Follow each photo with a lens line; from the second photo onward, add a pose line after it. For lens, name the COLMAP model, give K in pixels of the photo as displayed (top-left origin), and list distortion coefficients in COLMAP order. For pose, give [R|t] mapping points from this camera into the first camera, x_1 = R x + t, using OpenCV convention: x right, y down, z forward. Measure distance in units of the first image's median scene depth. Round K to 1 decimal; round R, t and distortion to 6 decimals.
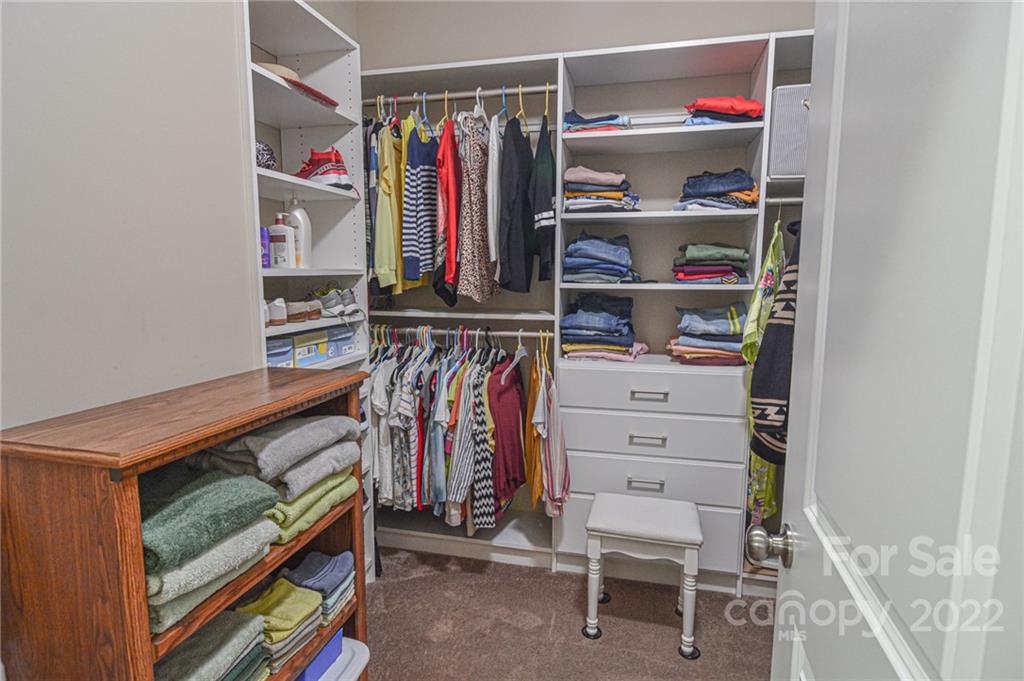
lens RADIAL K [[546.8, 0, 511.4], [0, 546.8, 341.2], [0, 0, 1]] dist [0.006165, -0.007595]
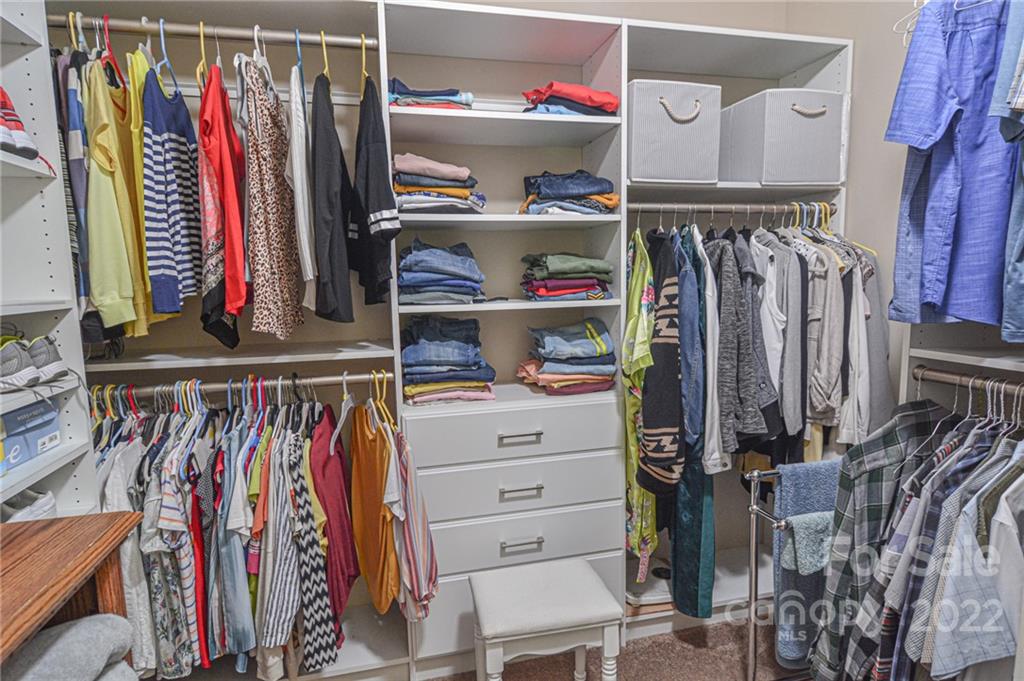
lens RADIAL K [[546.8, 0, 511.7], [0, 546.8, 341.5], [0, 0, 1]] dist [0.006165, -0.007595]
pose [[0.888674, -0.075239, 0.452324, -0.117648], [0.081560, 0.996653, 0.005542, -0.050891], [-0.451227, 0.031967, 0.891837, 0.268510]]
